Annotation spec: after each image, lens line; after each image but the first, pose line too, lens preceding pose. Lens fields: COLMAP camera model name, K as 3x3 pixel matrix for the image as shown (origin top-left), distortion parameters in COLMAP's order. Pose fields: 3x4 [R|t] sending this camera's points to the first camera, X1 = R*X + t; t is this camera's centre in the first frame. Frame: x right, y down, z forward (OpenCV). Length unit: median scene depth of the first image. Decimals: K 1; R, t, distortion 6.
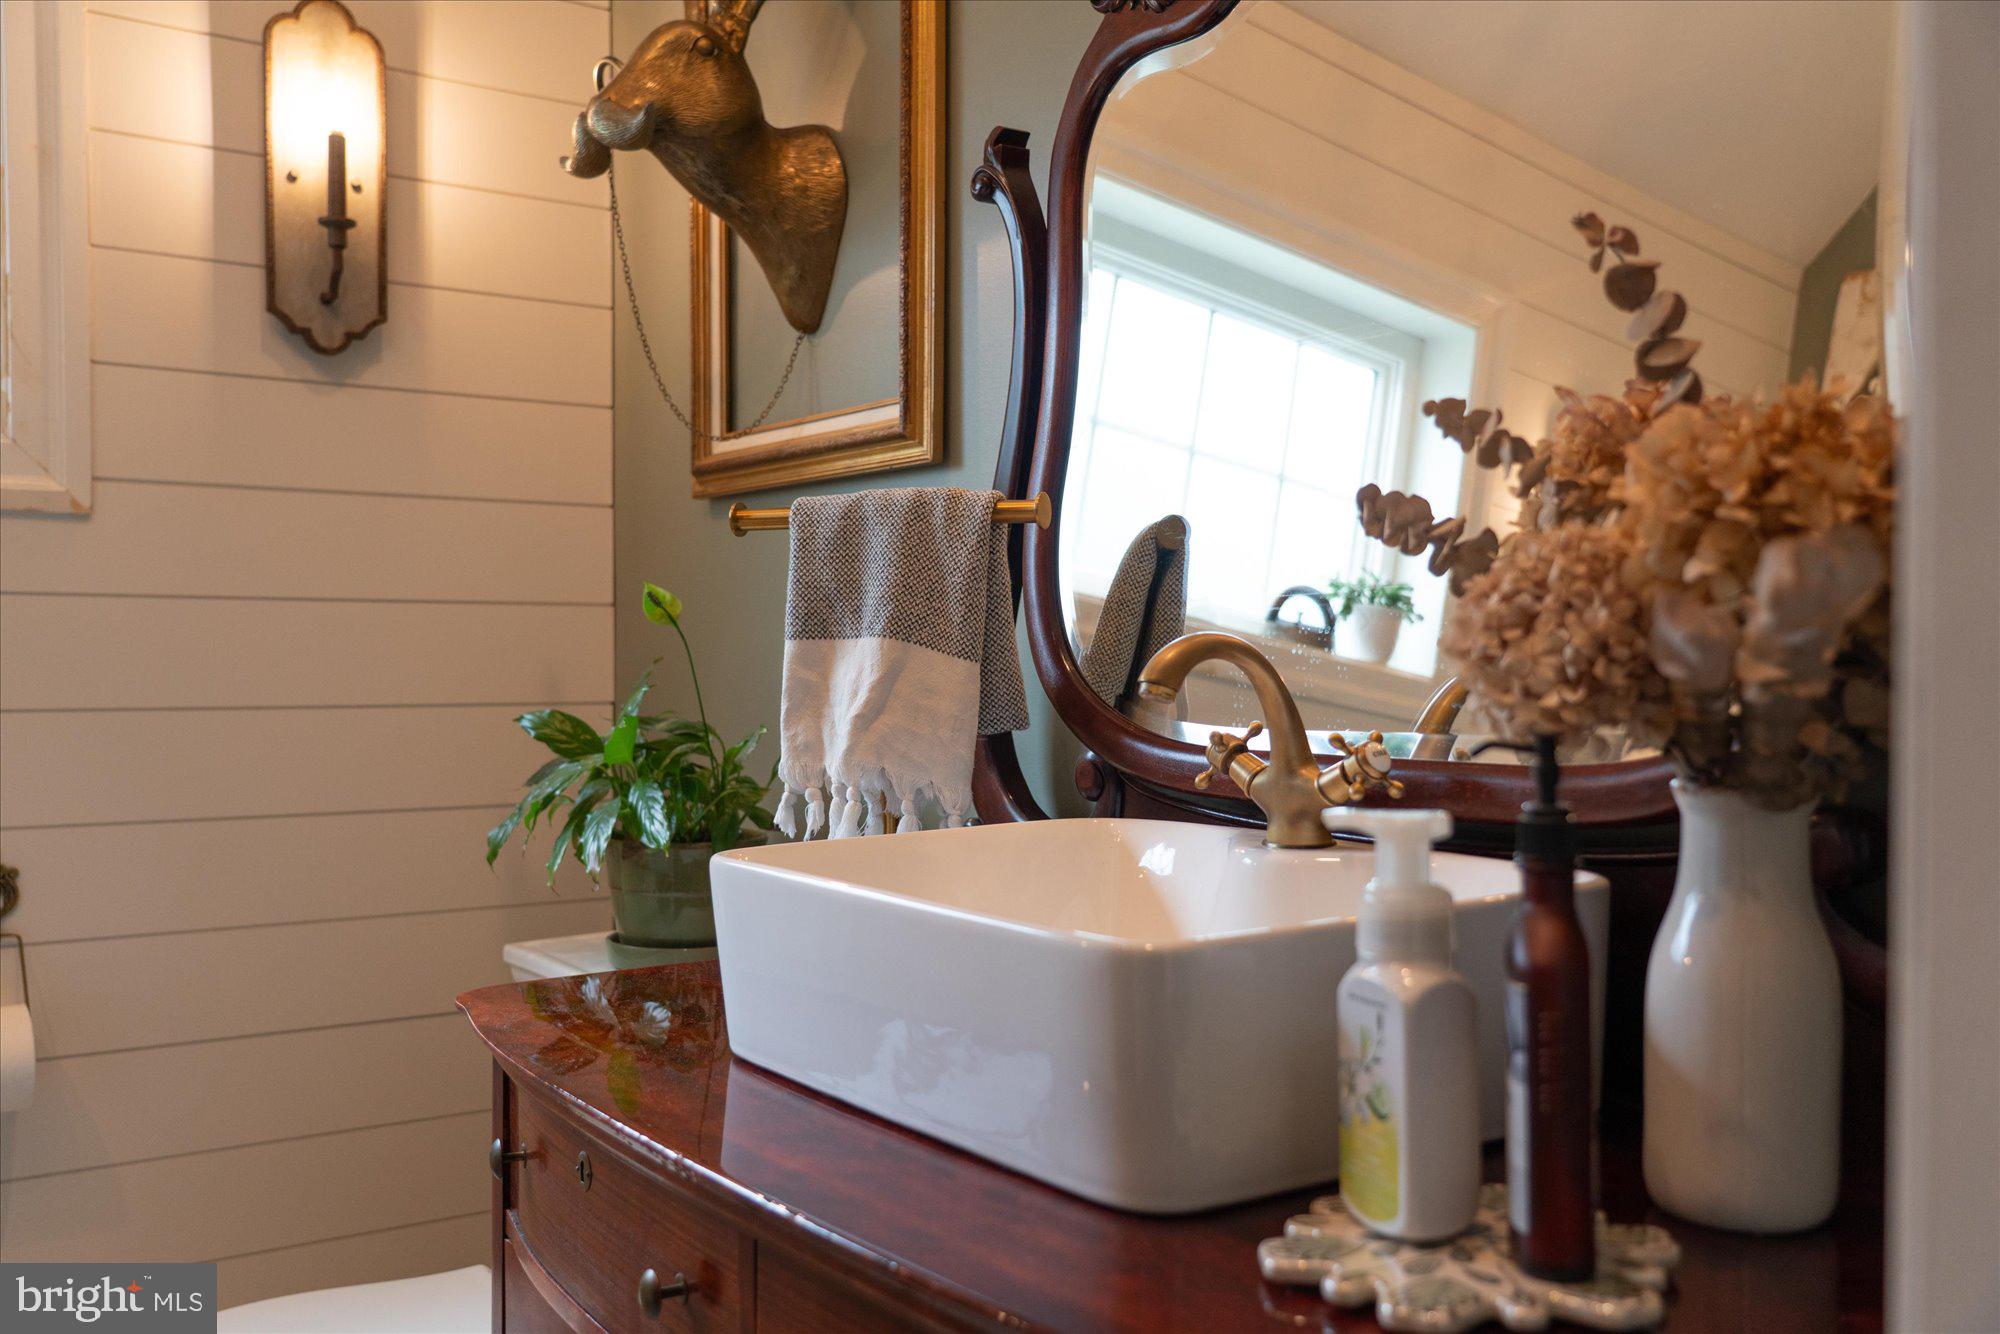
lens RADIAL K [[1844.2, 0, 1000.0], [0, 1844.2, 667.0], [0, 0, 1]] dist [0.036074, -0.009612]
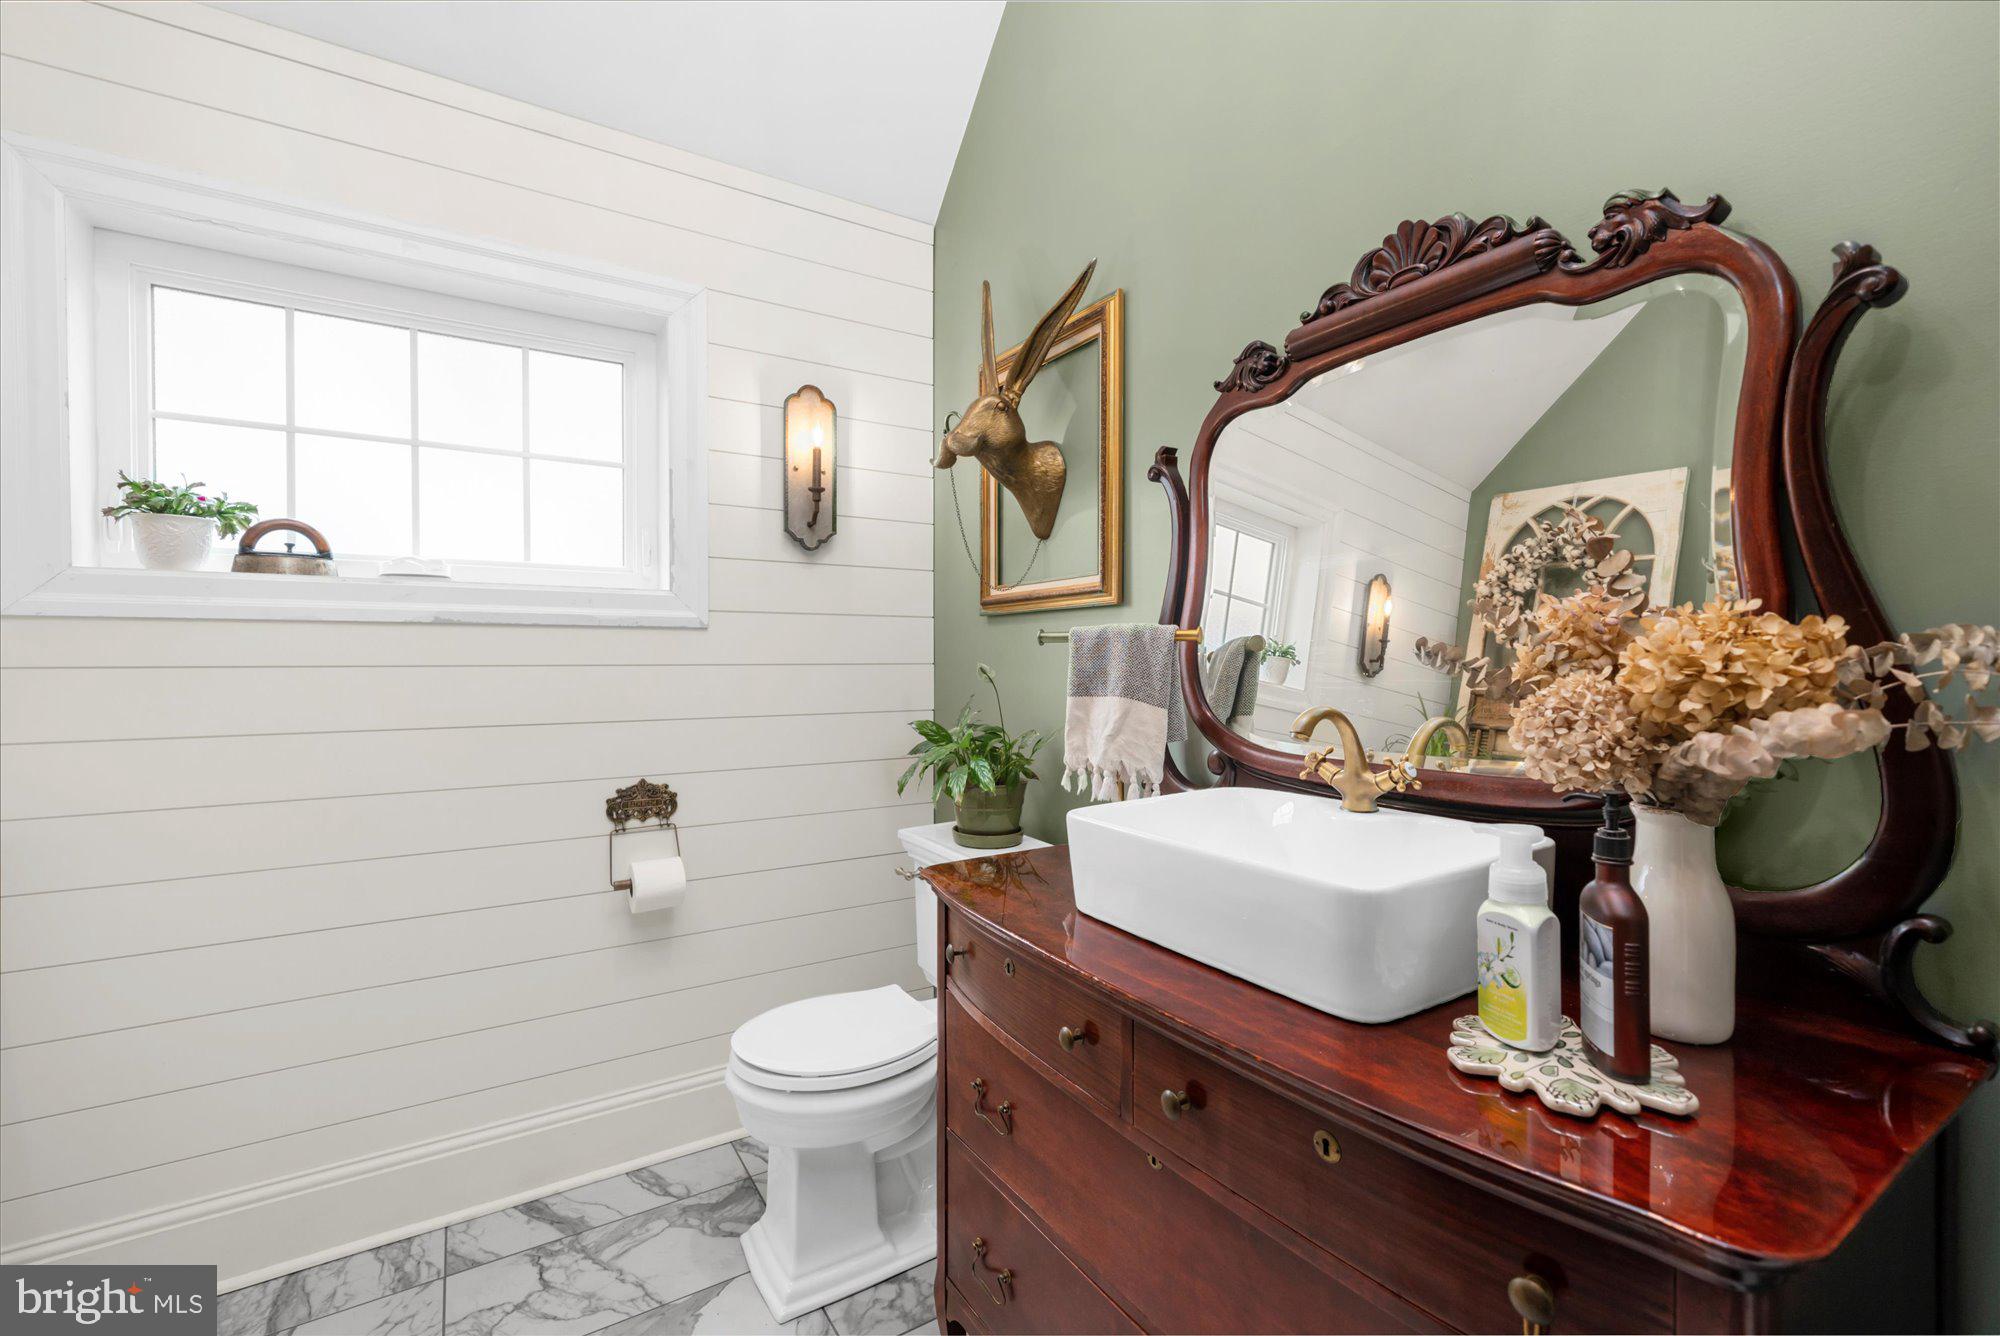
lens RADIAL K [[850.4, 0, 1000.0], [0, 850.4, 668.0], [0, 0, 1]] dist [-0.000610, -0.000040]
pose [[0.998901, -0.005341, -0.046557, -0.142742], [0.005376, 0.999985, 0.000642, -0.046544], [0.046553, -0.000892, 0.998915, 0.042395]]
